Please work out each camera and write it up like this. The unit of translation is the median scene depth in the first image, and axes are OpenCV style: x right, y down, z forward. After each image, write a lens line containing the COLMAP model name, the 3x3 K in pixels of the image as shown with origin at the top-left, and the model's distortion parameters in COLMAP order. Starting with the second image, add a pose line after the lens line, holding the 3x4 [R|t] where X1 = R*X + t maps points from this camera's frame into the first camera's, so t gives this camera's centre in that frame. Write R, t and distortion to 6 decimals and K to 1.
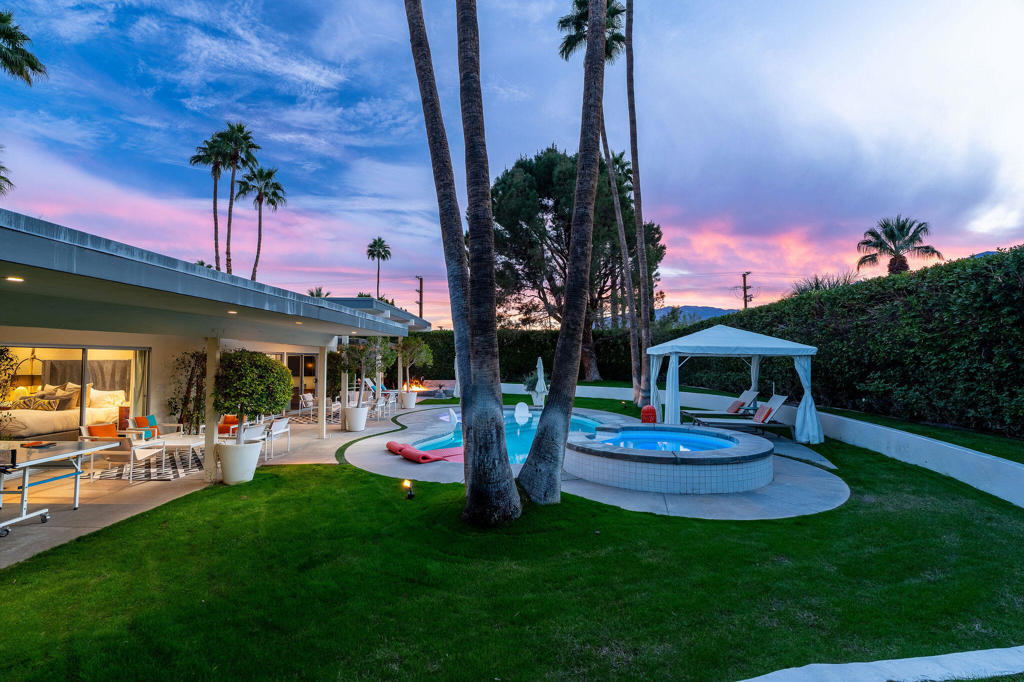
lens RADIAL K [[458.9, 0, 512.0], [0, 458.9, 341.0], [0, 0, 1]] dist [0.000759, 0.000620]
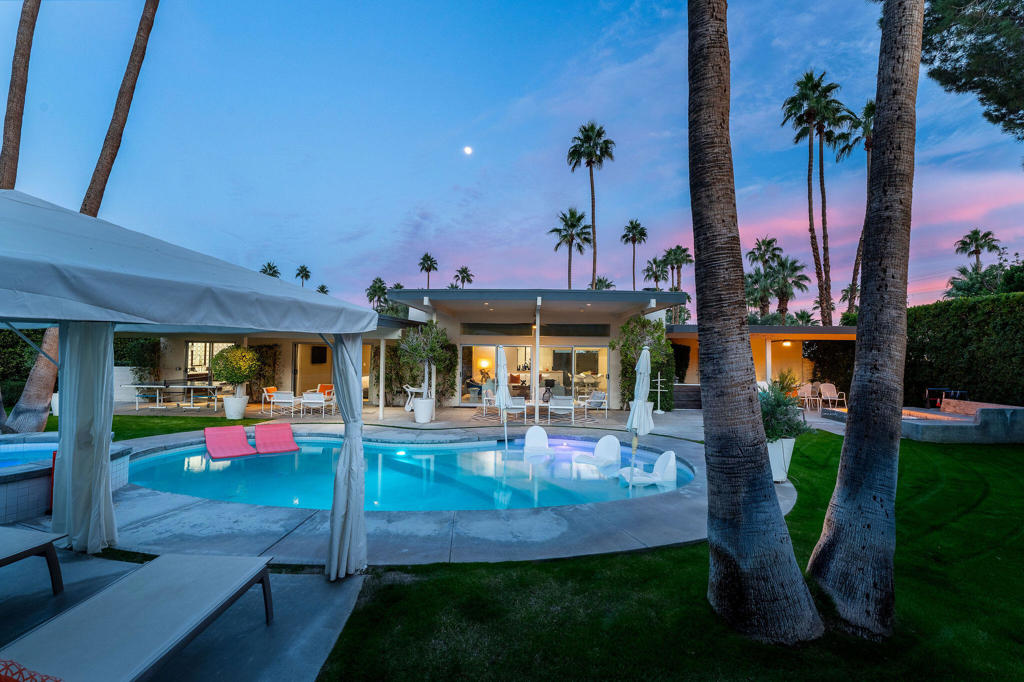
lens RADIAL K [[462.4, 0, 512.3], [0, 462.4, 337.7], [0, 0, 1]] dist [0.000110, 0.000323]
pose [[-0.021017, -0.030528, -0.999313, 0.794460], [0.030908, 0.999036, -0.031169, 0.060904], [0.999301, -0.031542, -0.020053, 1.464390]]
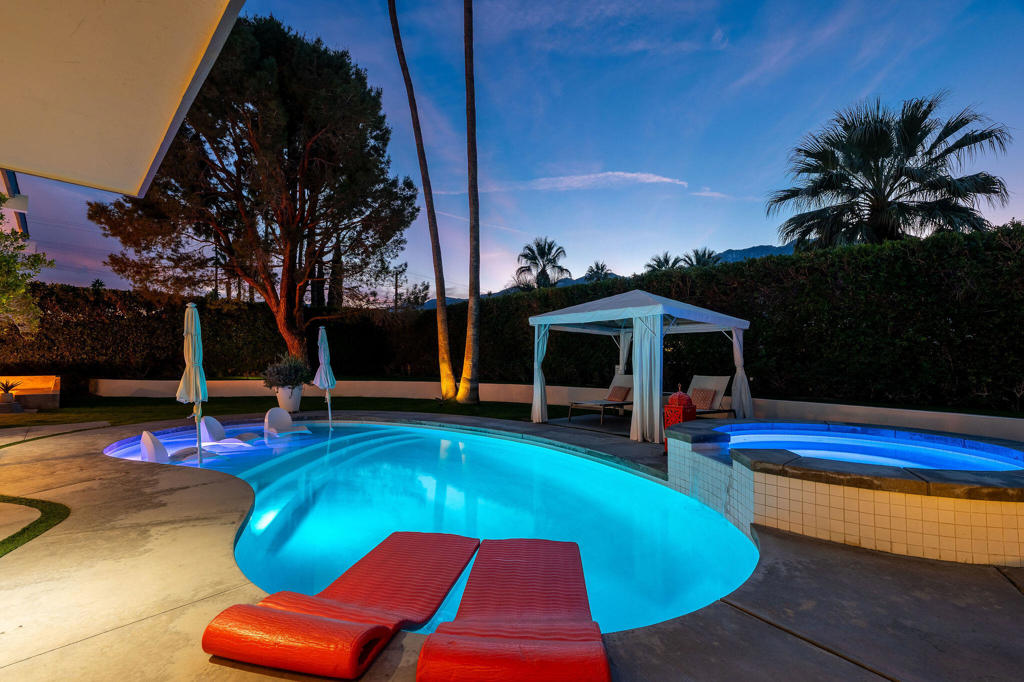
lens RADIAL K [[458.9, 0, 512.0], [0, 458.9, 341.0], [0, 0, 1]] dist [0.000759, 0.000620]
pose [[0.698230, 0.039614, 0.714776, -0.301624], [-0.040769, 0.999048, -0.015543, 0.085623], [-0.714711, -0.018288, 0.699180, 0.706779]]
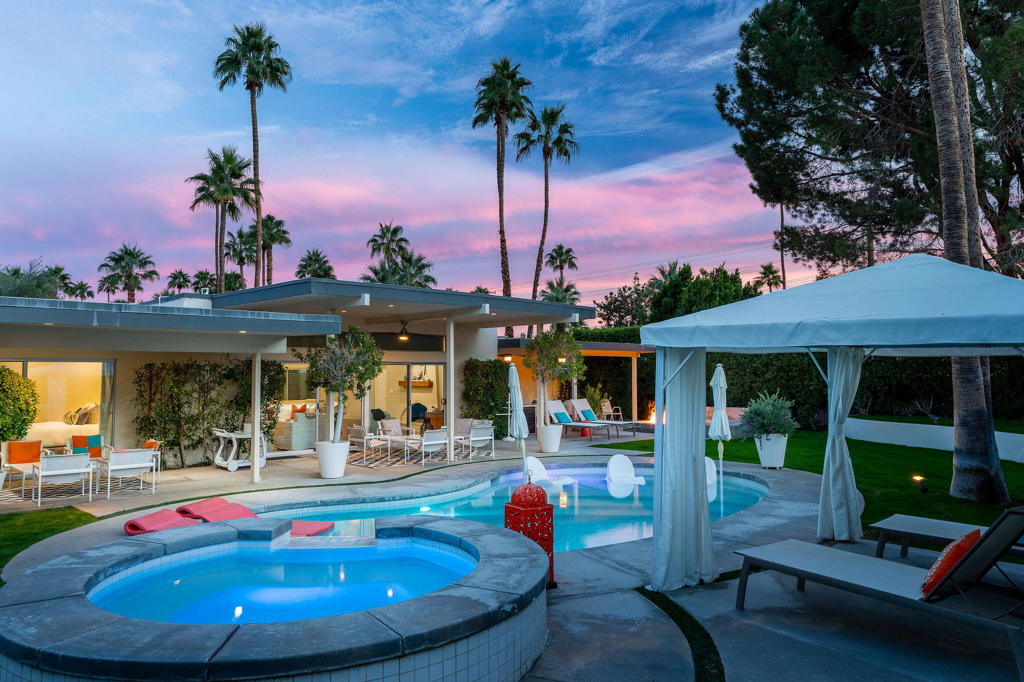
lens RADIAL K [[711.1, 0, 512.0], [0, 711.1, 341.0], [0, 0, 1]] dist [-0.002658, 0.001010]
pose [[0.711308, -0.033803, -0.702067, 0.703313], [0.032991, 0.999348, -0.014691, 0.025333], [0.702106, -0.012712, 0.711959, 0.541091]]
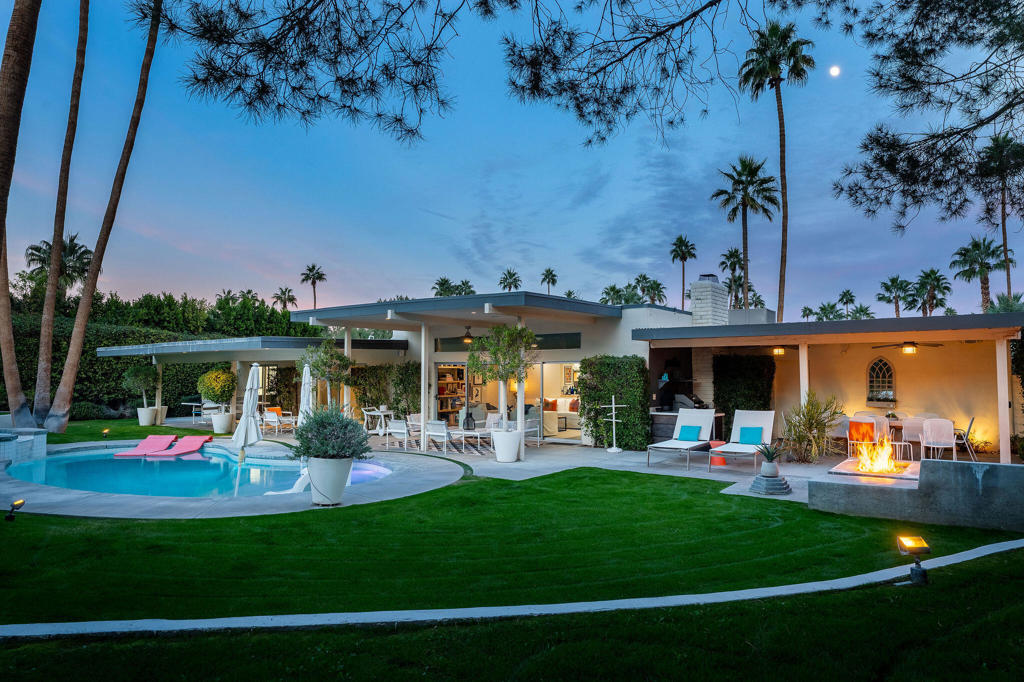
lens RADIAL K [[652.6, 0, 512.0], [0, 652.6, 341.0], [0, 0, 1]] dist [0.000309, -0.000082]
pose [[-0.571113, -0.037083, -0.820034, 0.704144], [0.037228, 0.996781, -0.071003, 0.109834], [0.820027, -0.071079, -0.567894, 2.539211]]
